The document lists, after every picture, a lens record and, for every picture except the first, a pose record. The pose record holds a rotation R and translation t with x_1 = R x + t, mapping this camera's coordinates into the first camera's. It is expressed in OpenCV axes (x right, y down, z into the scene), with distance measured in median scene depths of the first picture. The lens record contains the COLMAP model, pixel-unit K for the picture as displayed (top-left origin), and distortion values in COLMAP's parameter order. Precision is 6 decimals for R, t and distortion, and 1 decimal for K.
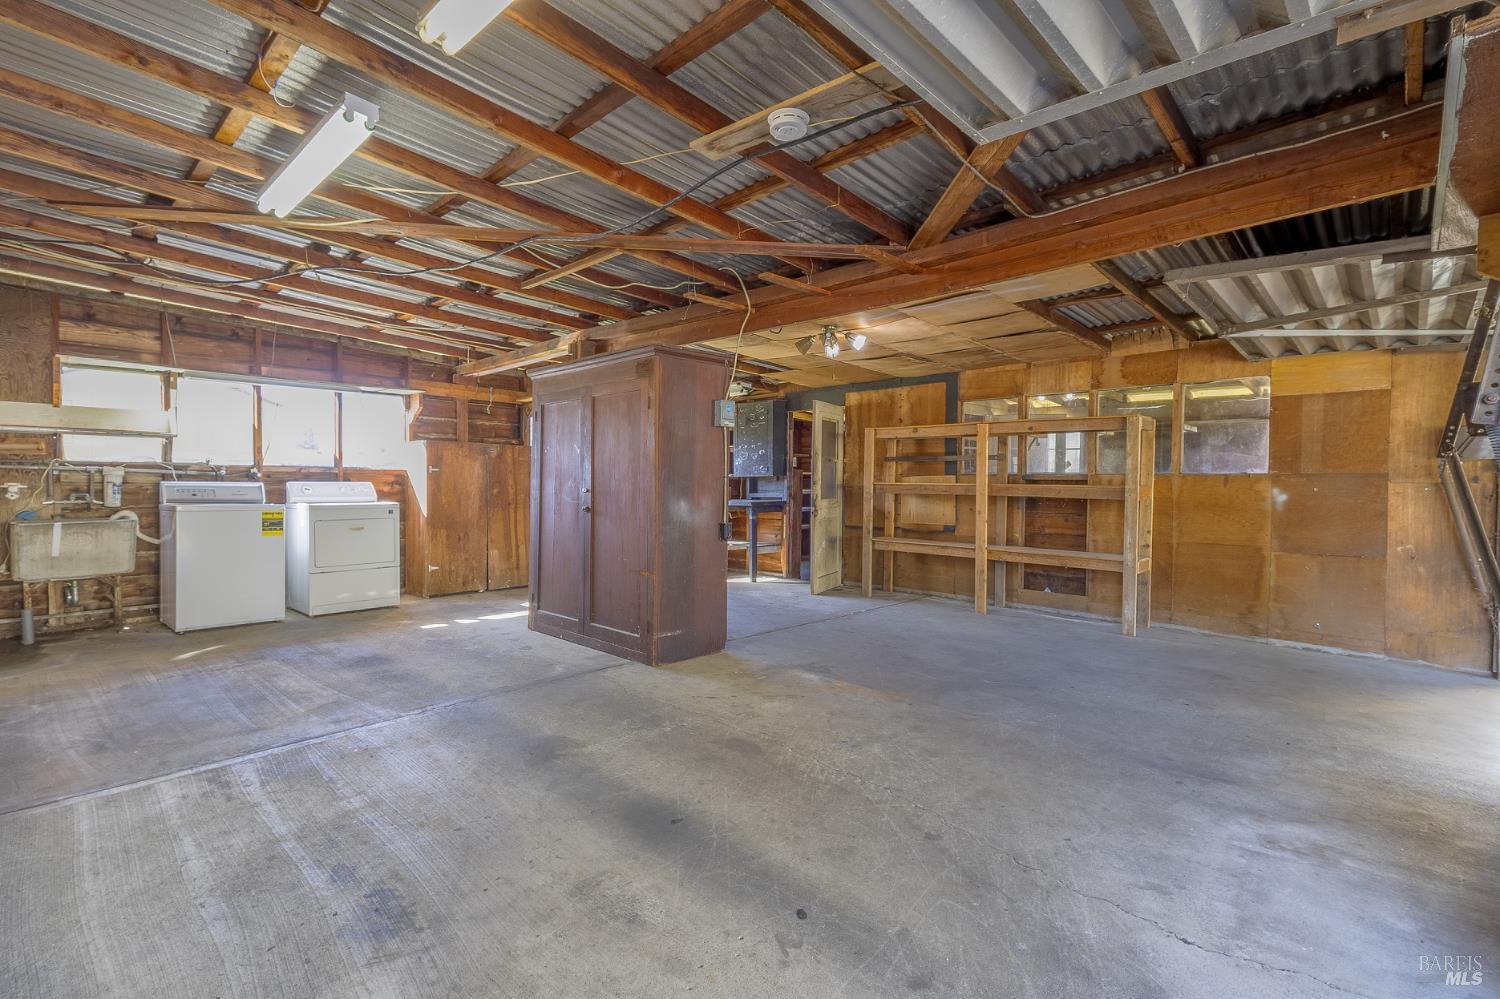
lens RADIAL K [[677.6, 0, 750.0], [0, 677.6, 499.5], [0, 0, 1]] dist [0.014060, -0.001445]
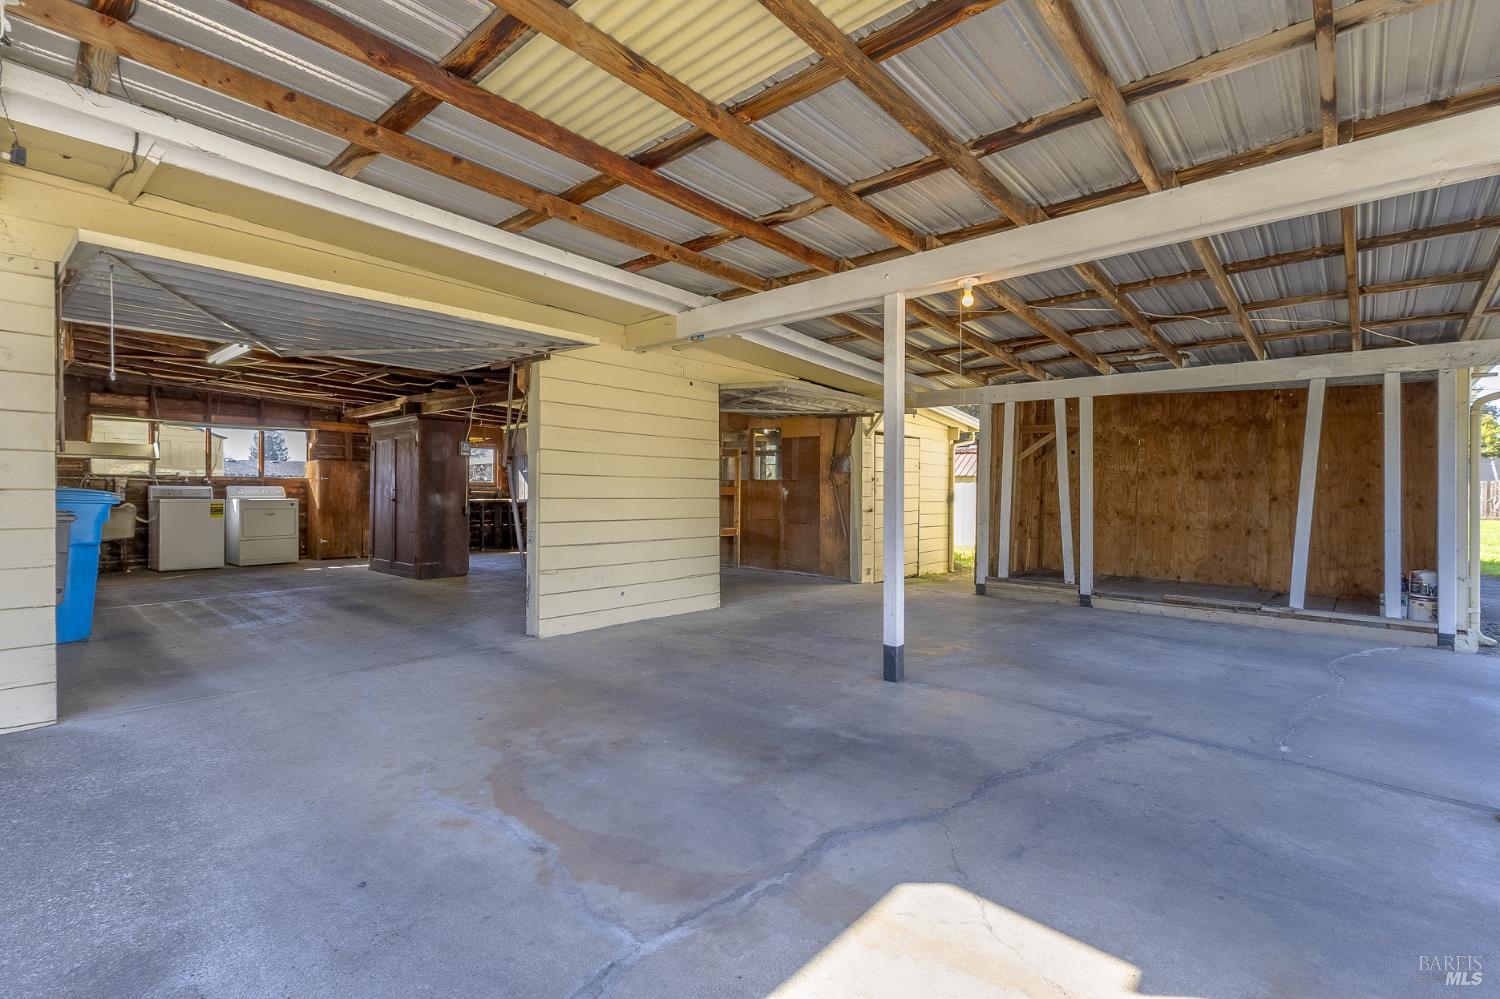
lens RADIAL K [[677.6, 0, 750.0], [0, 677.6, 499.5], [0, 0, 1]] dist [0.014060, -0.001445]
pose [[0.999222, -0.003467, 0.039281, 0.546312], [0.003967, 0.999912, -0.012639, 0.033855], [-0.039234, 0.012785, 0.999148, -0.734081]]
